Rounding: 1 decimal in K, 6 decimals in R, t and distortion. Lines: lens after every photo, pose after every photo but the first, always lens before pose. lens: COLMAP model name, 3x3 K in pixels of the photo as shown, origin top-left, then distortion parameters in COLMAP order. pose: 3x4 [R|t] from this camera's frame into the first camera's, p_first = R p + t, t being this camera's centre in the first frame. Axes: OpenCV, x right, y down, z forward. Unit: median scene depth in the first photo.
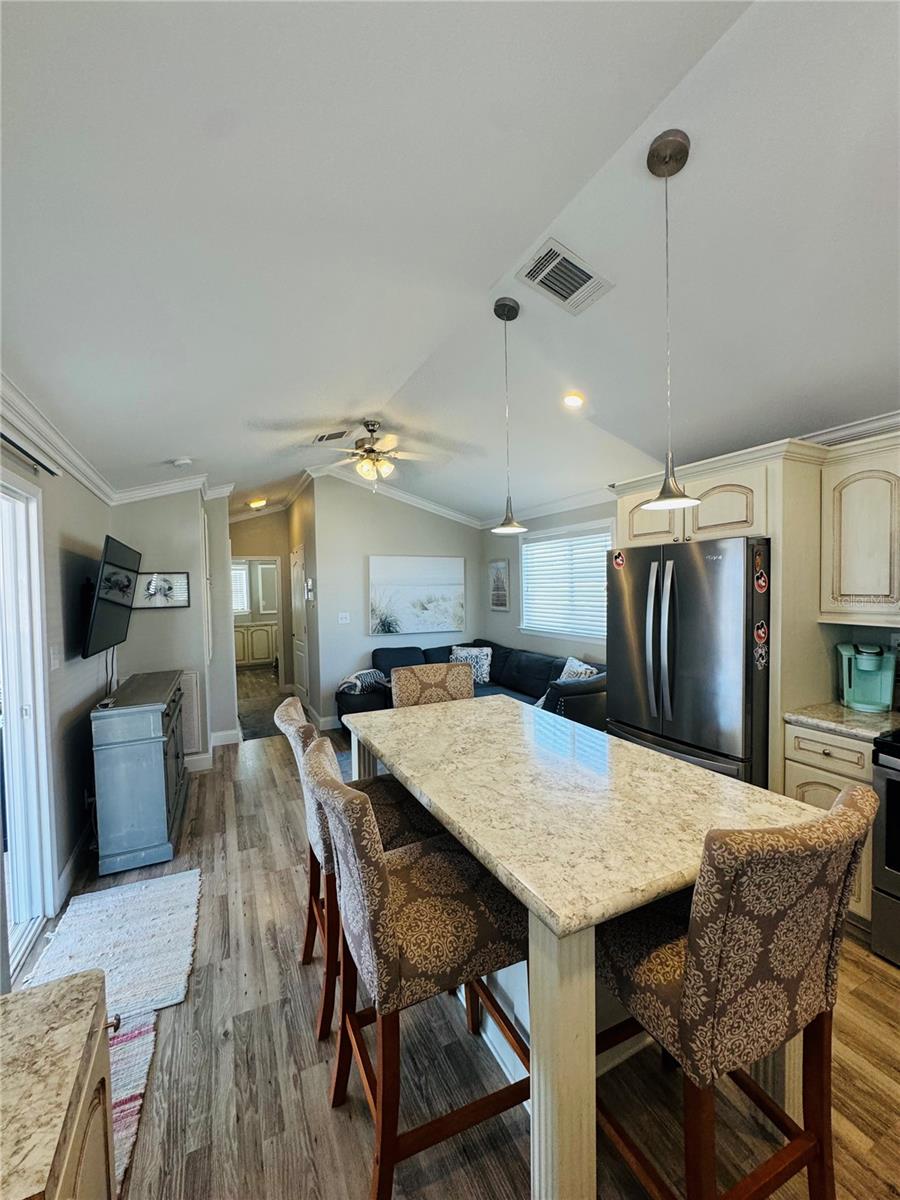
lens RADIAL K [[480.5, 0, 449.2], [0, 480.5, 601.0], [0, 0, 1]] dist [-0.003570, 0.000516]
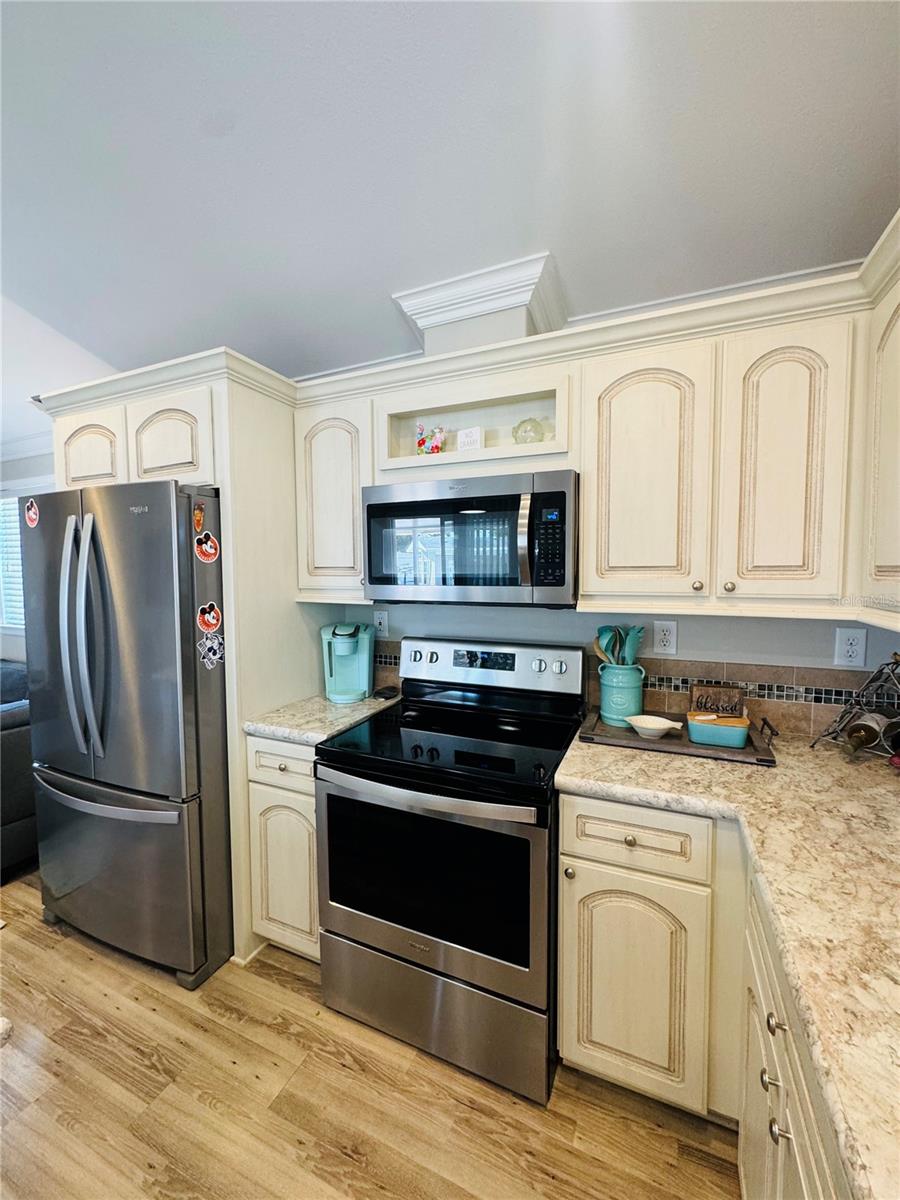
lens RADIAL K [[480.5, 0, 449.2], [0, 480.5, 601.0], [0, 0, 1]] dist [-0.003570, 0.000516]
pose [[0.766344, -0.031021, 0.641681, 0.412839], [0.014558, 0.999416, 0.030929, 0.020573], [-0.642265, -0.014360, 0.766348, 0.189977]]
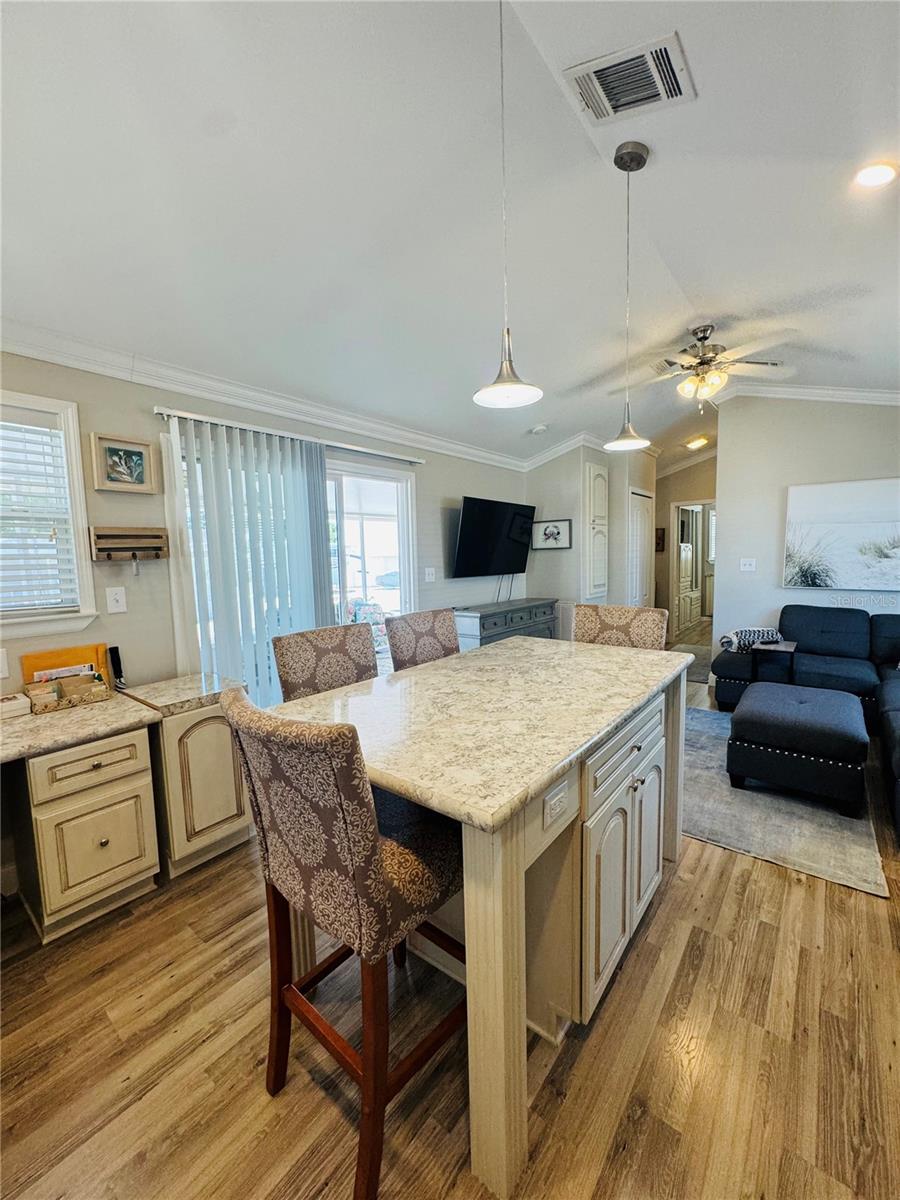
lens RADIAL K [[480.2, 0, 450.0], [0, 480.2, 600.0], [0, 0, 1]] dist [-0.002111, 0.000232]
pose [[0.431489, 0.098452, -0.896730, 0.660987], [-0.009699, 0.994476, 0.104517, 0.029018], [0.902066, -0.036400, 0.430060, 0.319750]]
